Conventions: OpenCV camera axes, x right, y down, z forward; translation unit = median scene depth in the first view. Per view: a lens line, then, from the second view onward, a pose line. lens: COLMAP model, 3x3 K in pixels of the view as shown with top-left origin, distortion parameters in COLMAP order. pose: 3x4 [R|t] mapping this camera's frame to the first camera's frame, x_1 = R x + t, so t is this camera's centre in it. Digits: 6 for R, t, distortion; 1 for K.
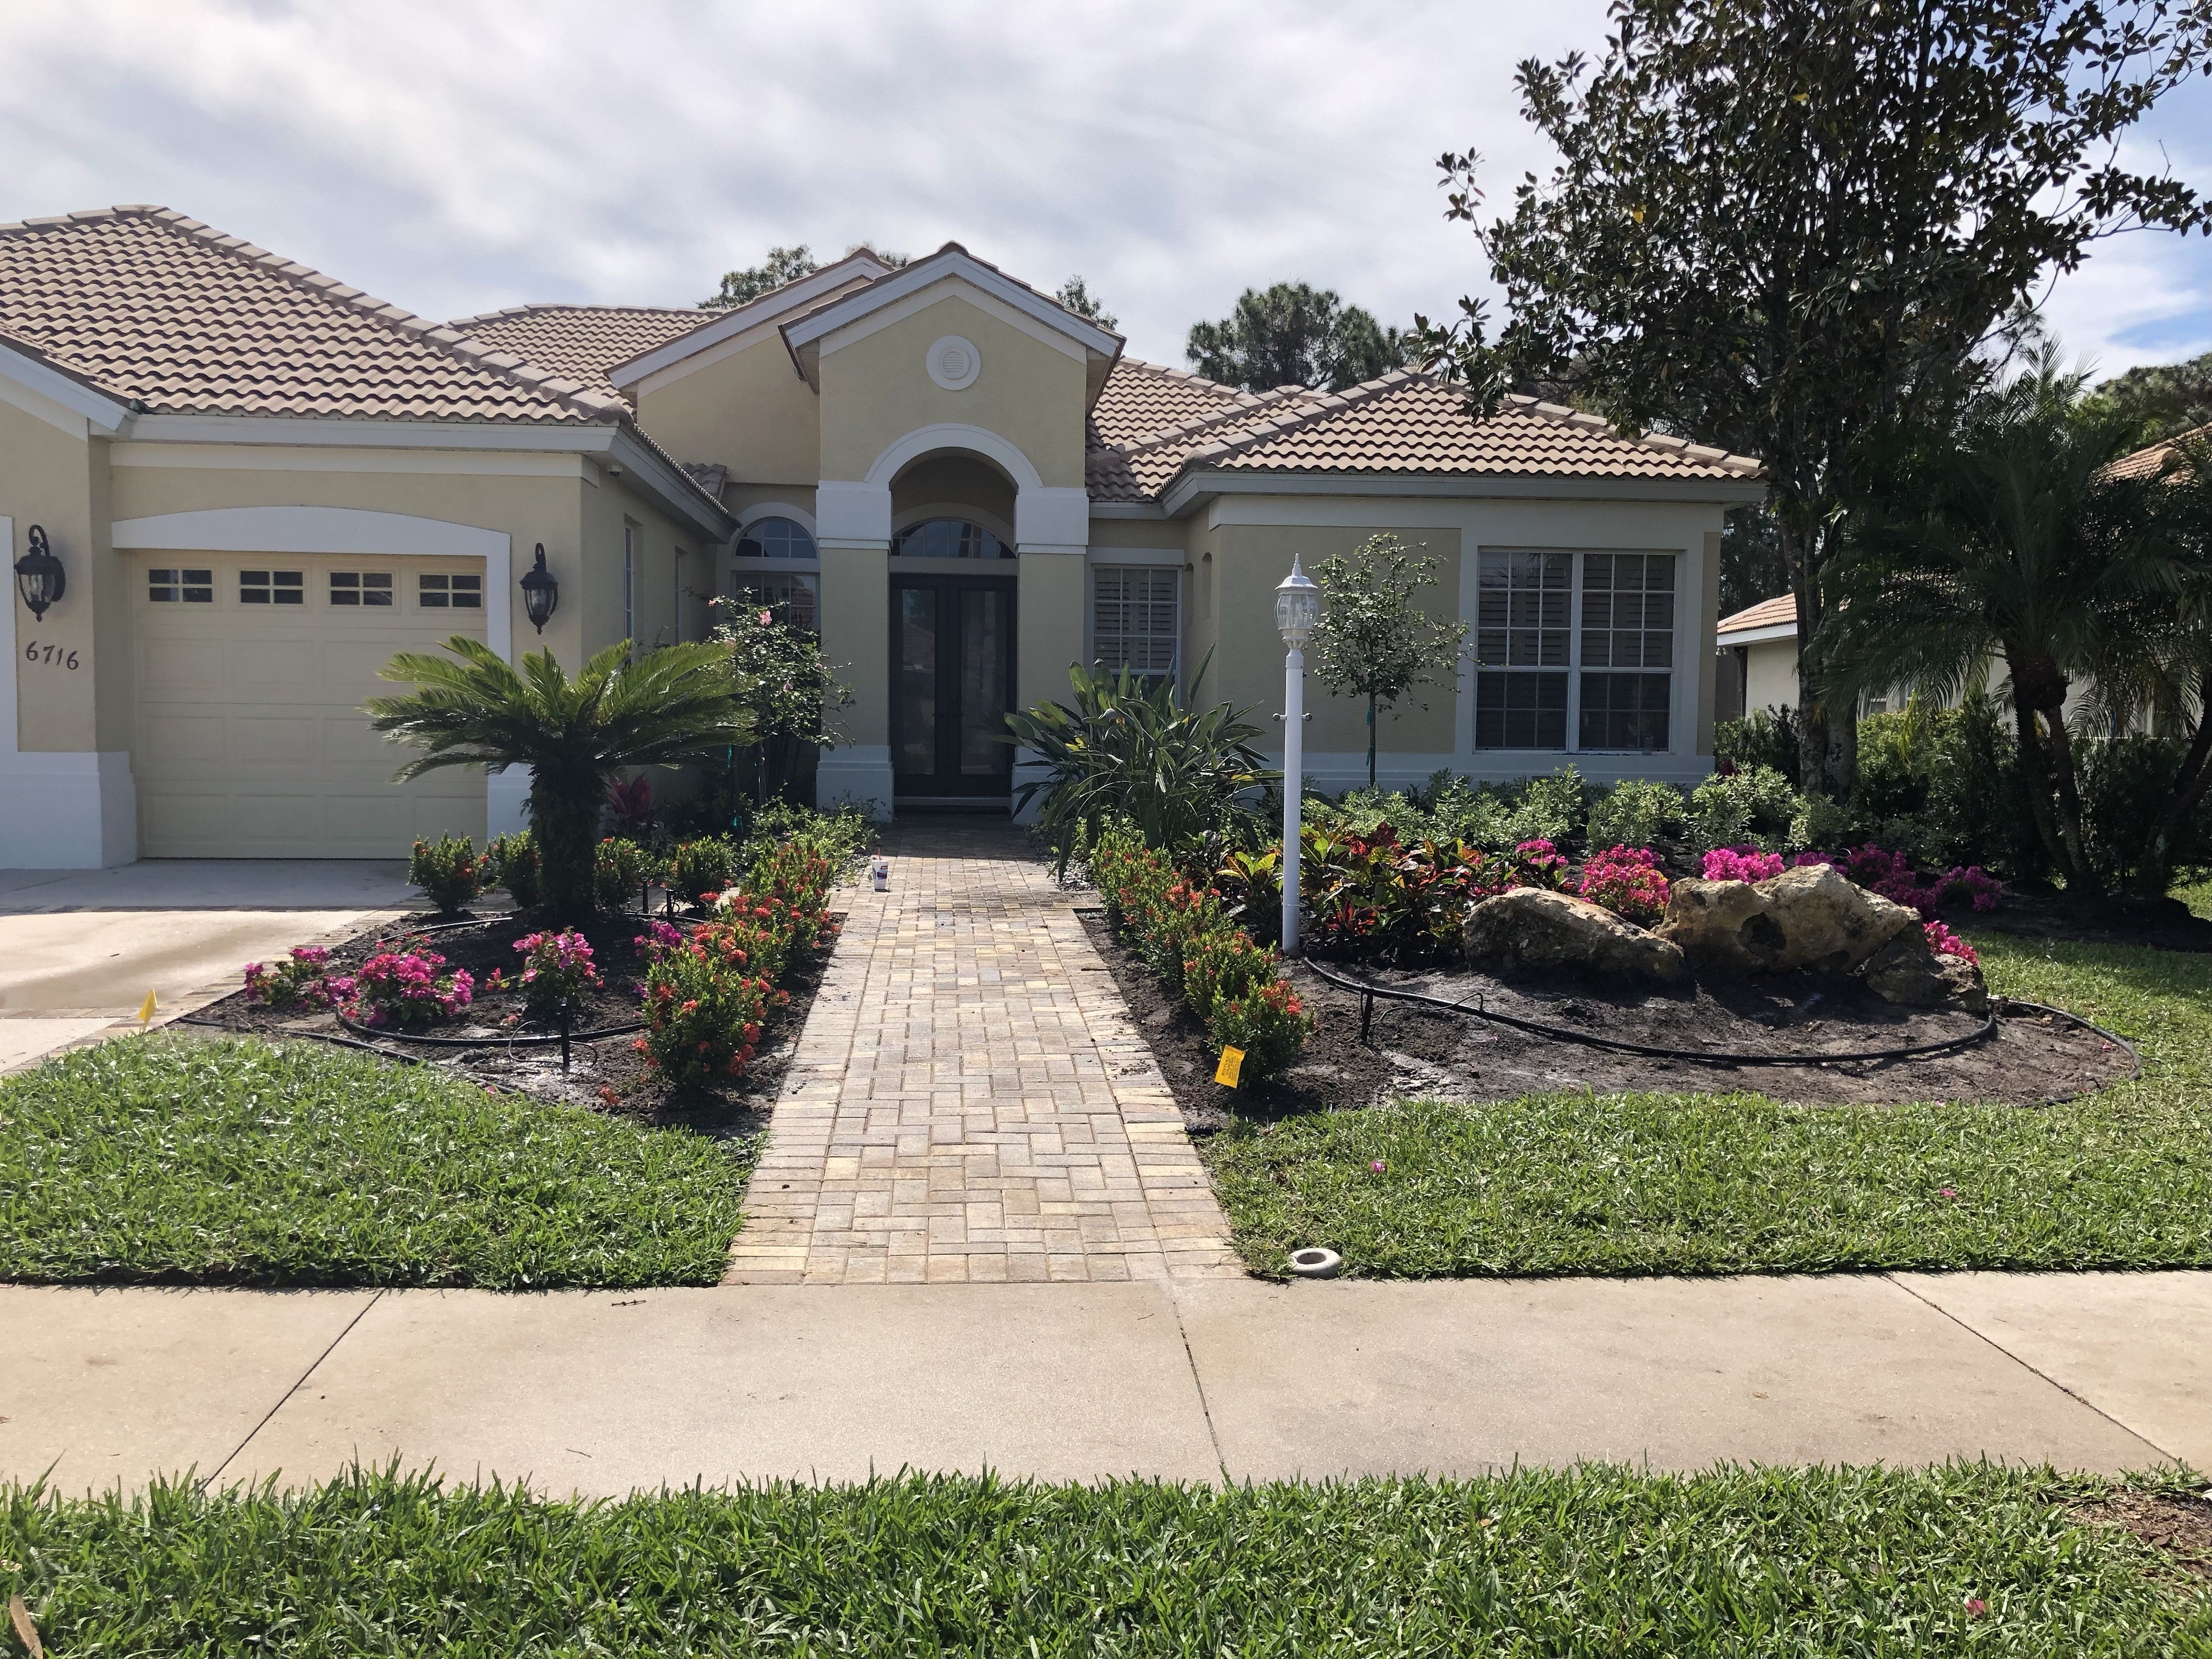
lens RADIAL K [[1868.3, 0, 1103.5], [0, 1868.3, 835.0], [0, 0, 1]] dist [0.054410, -0.044282]
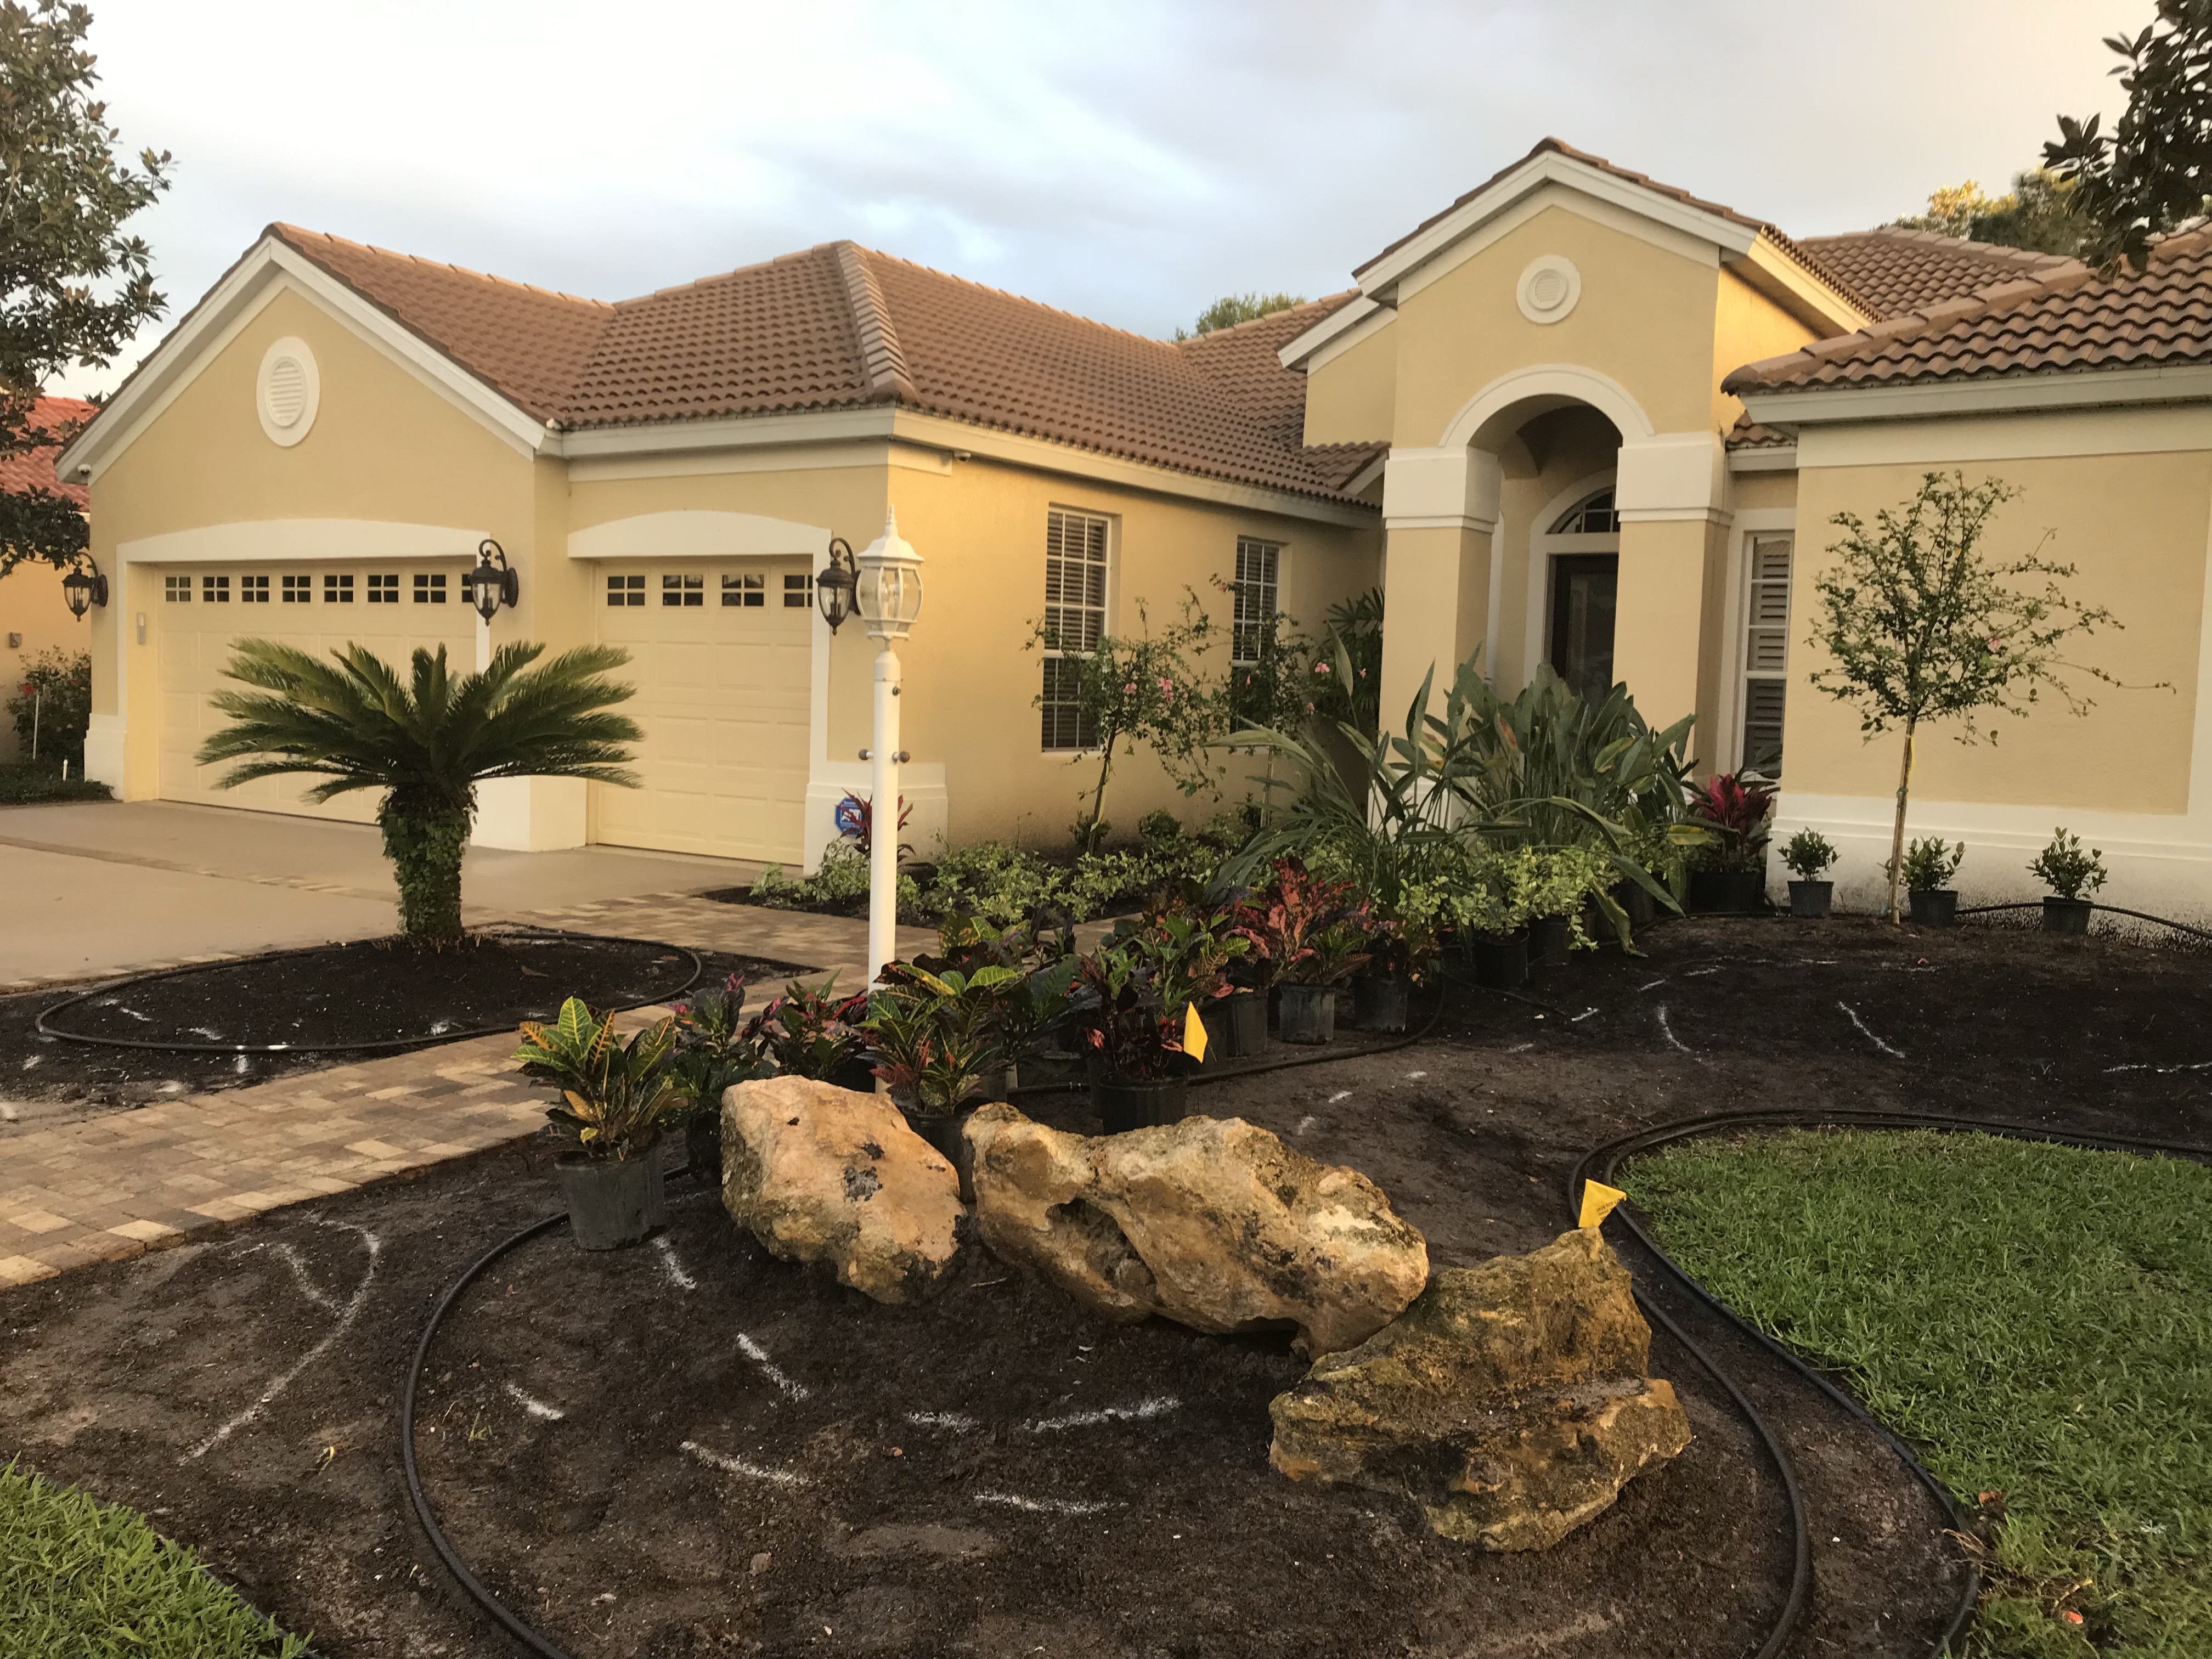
lens RADIAL K [[1877.3, 0, 1094.6], [0, 1877.3, 832.0], [0, 0, 1]] dist [0.052695, -0.064304]
pose [[0.768642, 0.058168, -0.637029, 0.324665], [-0.062368, 0.997927, 0.015868, -0.026031], [0.636631, 0.027533, 0.770677, 0.297718]]
